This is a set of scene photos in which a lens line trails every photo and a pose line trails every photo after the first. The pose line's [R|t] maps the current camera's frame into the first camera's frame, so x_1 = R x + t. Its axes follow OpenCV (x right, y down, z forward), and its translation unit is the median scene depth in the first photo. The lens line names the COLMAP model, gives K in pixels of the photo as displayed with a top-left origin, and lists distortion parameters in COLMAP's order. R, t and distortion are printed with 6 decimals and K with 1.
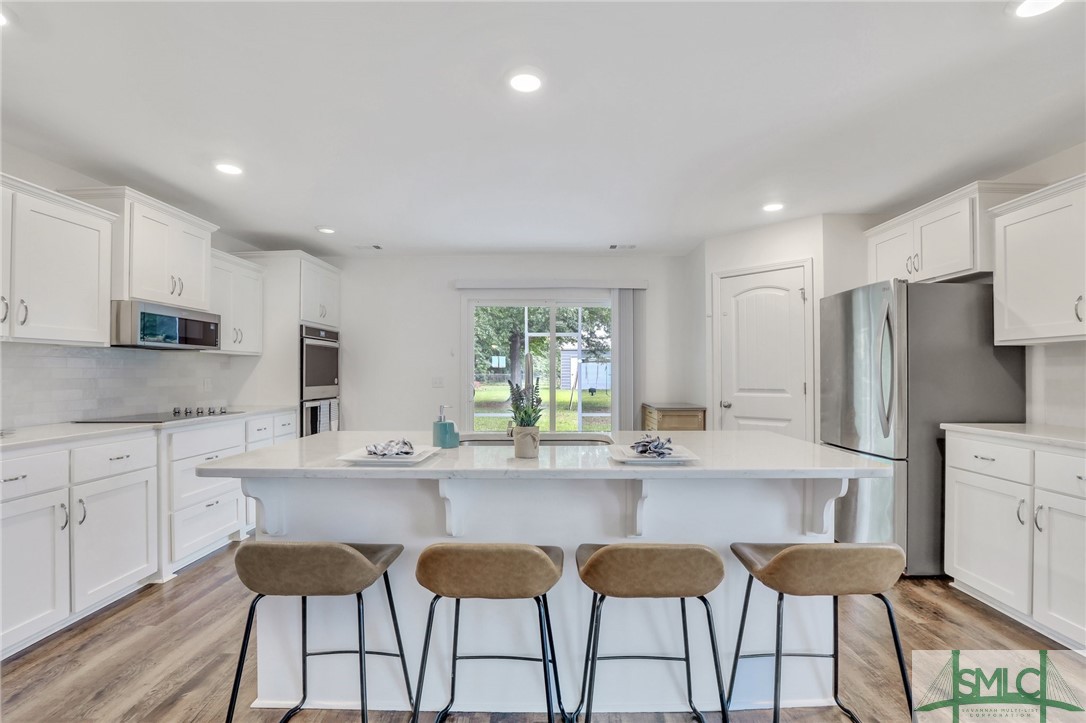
lens RADIAL K [[500.9, 0, 550.7], [0, 500.9, 369.3], [0, 0, 1]] dist [-0.034475, 0.002504]
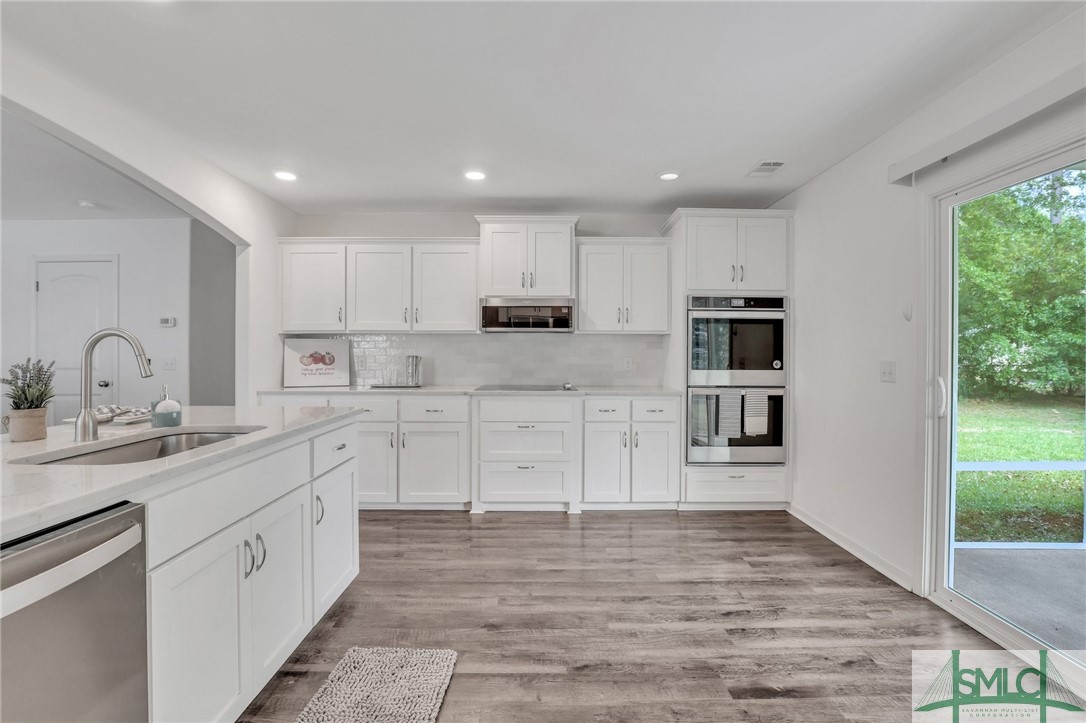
lens RADIAL K [[500.9, 0, 544.4], [0, 500.9, 350.9], [0, 0, 1]] dist [-0.034475, 0.002504]
pose [[0.010854, -0.002805, -0.999937, 0.525135], [0.002019, 0.999994, -0.002784, 0.008893], [0.999939, -0.001989, 0.010860, 1.157215]]
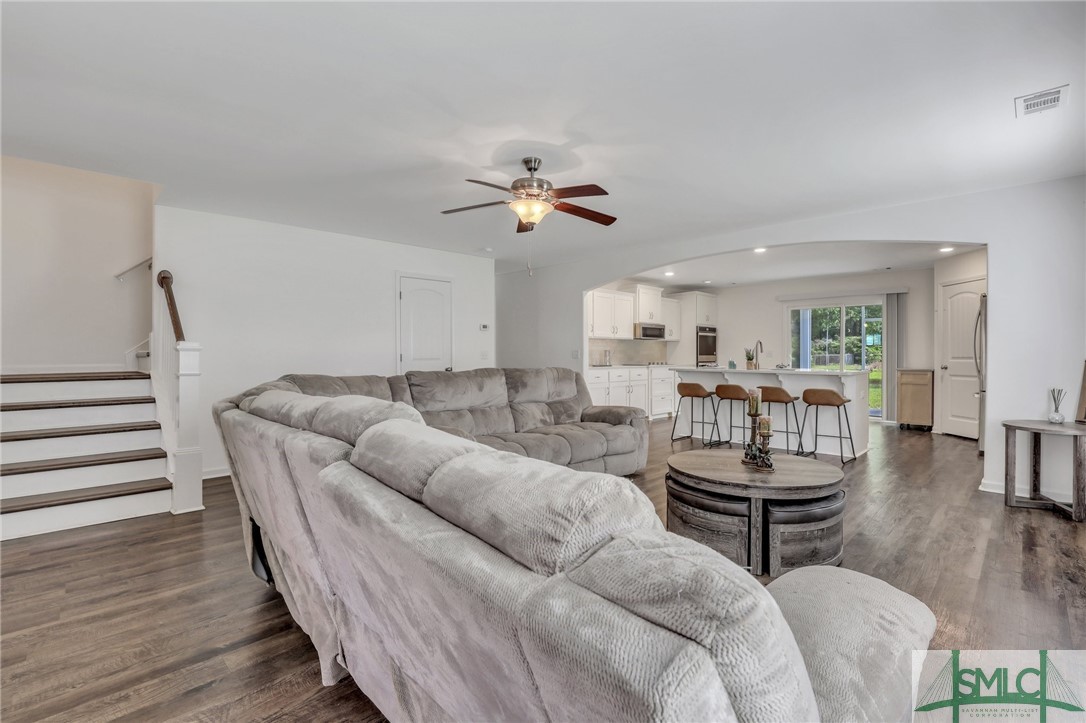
lens RADIAL K [[500.9, 0, 542.3], [0, 500.9, 357.4], [0, 0, 1]] dist [-0.034475, 0.002504]
pose [[0.706519, 0.005884, -0.707670, 0.830031], [0.003118, 0.999930, 0.011427, 0.026709], [0.707688, -0.010280, 0.706451, -1.497176]]
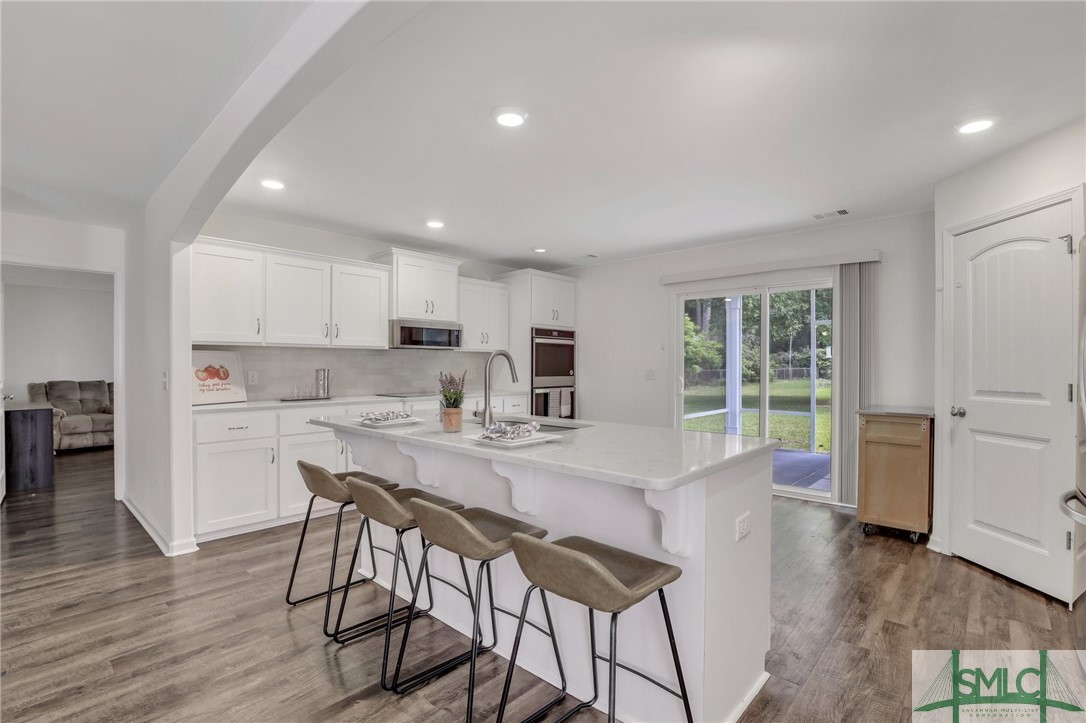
lens RADIAL K [[500.9, 0, 542.5], [0, 500.9, 370.5], [0, 0, 1]] dist [-0.034475, 0.002504]
pose [[0.739449, 0.009721, -0.673142, 0.577282], [0.000181, 0.999893, 0.014638, 0.001425], [0.673212, -0.010946, 0.739368, 0.121169]]
